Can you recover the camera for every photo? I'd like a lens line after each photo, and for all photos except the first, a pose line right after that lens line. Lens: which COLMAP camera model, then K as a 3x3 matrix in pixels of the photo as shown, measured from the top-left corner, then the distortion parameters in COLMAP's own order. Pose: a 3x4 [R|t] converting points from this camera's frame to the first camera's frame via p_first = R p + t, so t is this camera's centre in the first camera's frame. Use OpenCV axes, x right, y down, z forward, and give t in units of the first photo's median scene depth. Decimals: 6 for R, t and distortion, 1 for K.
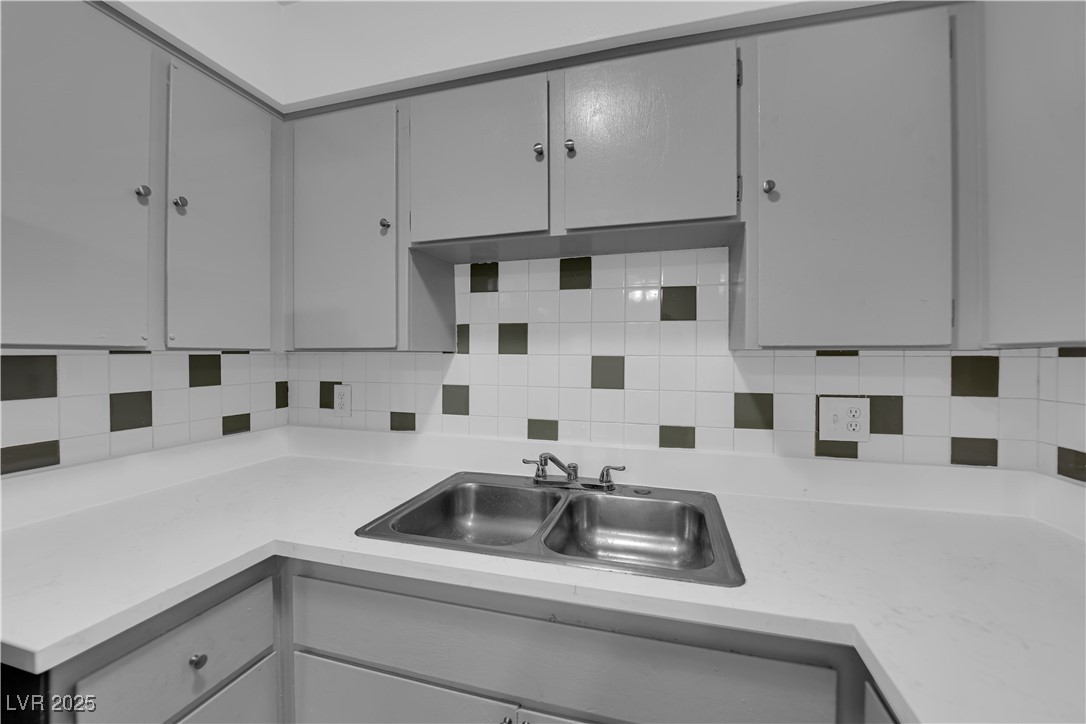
lens RADIAL K [[430.5, 0, 543.7], [0, 430.5, 358.4], [0, 0, 1]] dist [-0.003939, -0.000276]
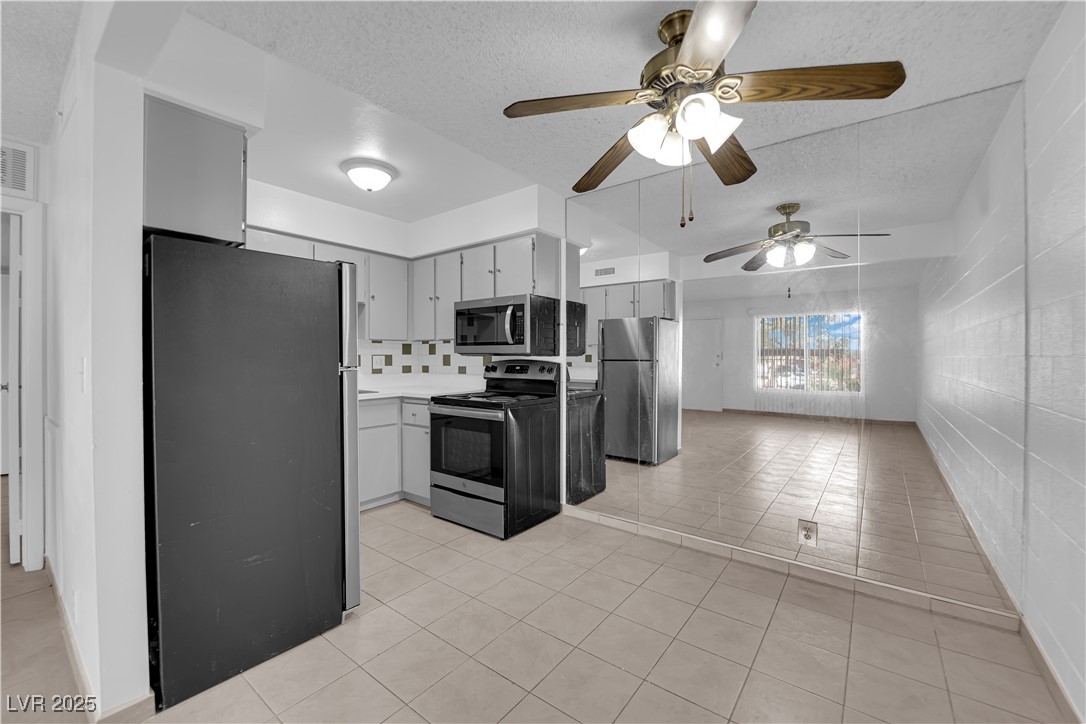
lens RADIAL K [[430.5, 0, 542.9], [0, 430.5, 364.7], [0, 0, 1]] dist [-0.003939, -0.000276]
pose [[0.378527, -0.003733, 0.925583, -1.985130], [0.014108, 0.999899, -0.001737, 0.193929], [-0.925483, 0.013716, 0.378541, -1.496650]]
